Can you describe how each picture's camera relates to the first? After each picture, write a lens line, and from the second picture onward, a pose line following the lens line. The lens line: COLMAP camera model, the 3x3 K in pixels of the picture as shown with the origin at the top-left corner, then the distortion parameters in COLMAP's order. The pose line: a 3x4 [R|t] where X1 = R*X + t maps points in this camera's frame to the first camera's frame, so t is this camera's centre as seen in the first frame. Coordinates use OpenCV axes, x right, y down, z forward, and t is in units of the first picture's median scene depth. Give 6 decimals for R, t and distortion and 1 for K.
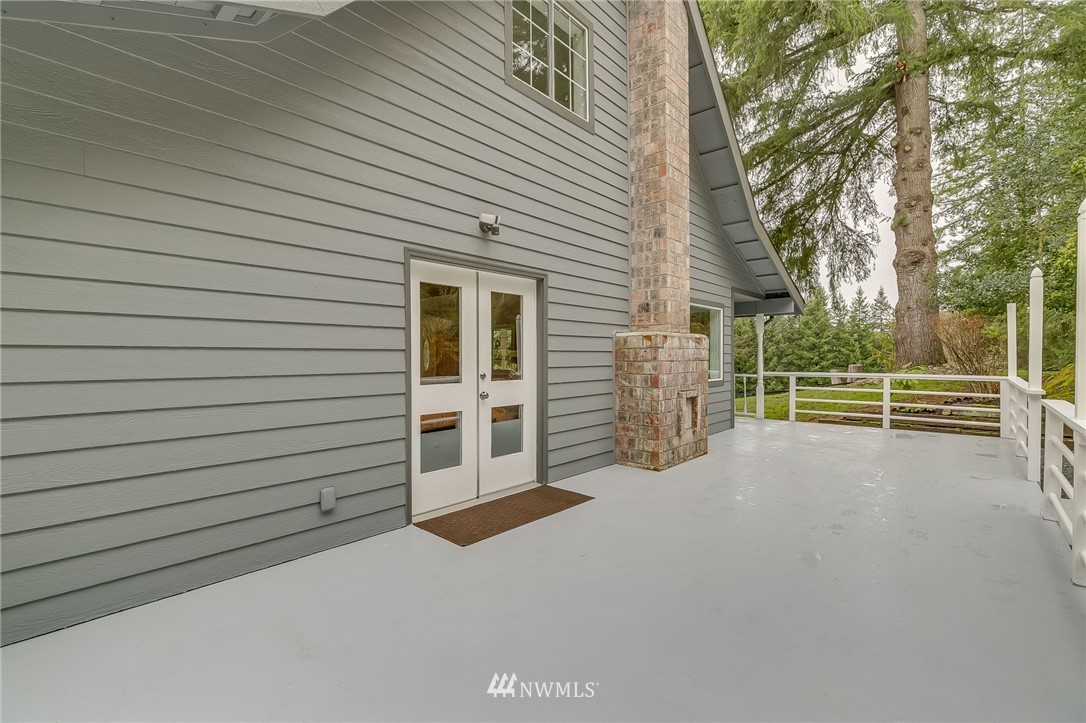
lens RADIAL K [[505.8, 0, 538.7], [0, 505.8, 359.2], [0, 0, 1]] dist [-0.002180, -0.000411]
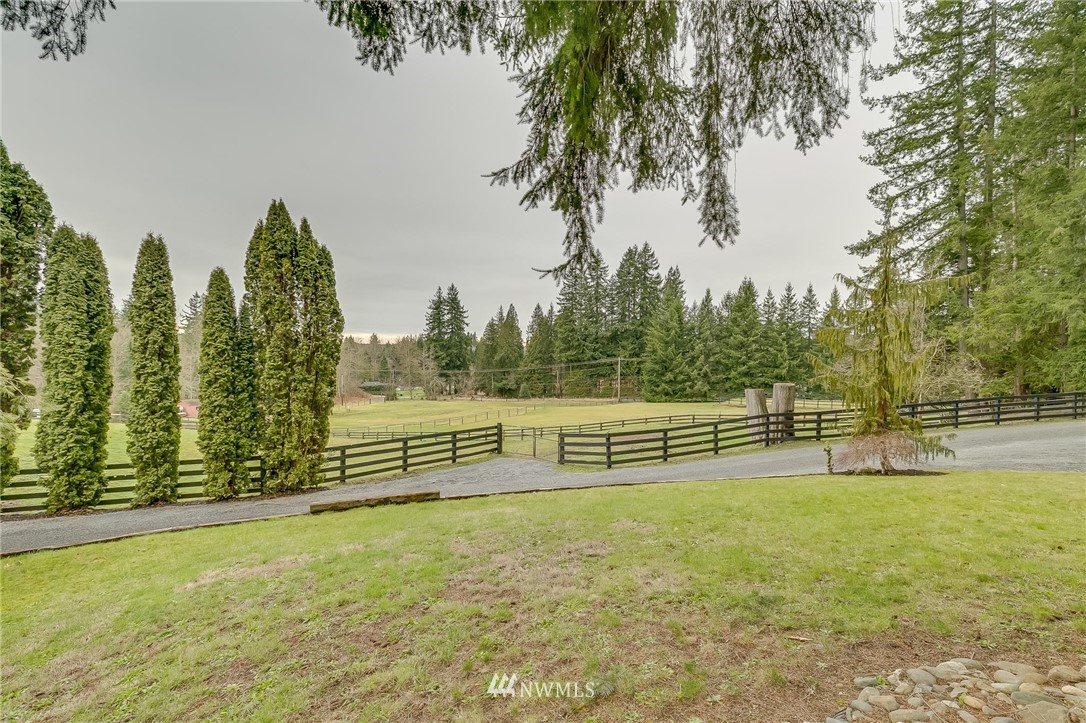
lens RADIAL K [[505.8, 0, 538.7], [0, 505.8, 359.2], [0, 0, 1]] dist [-0.002180, -0.000411]
pose [[0.993784, 0.016304, 0.110125, 0.099925], [-0.017915, 0.999746, 0.013655, -0.007515], [-0.109875, -0.015543, 0.993824, 0.160807]]
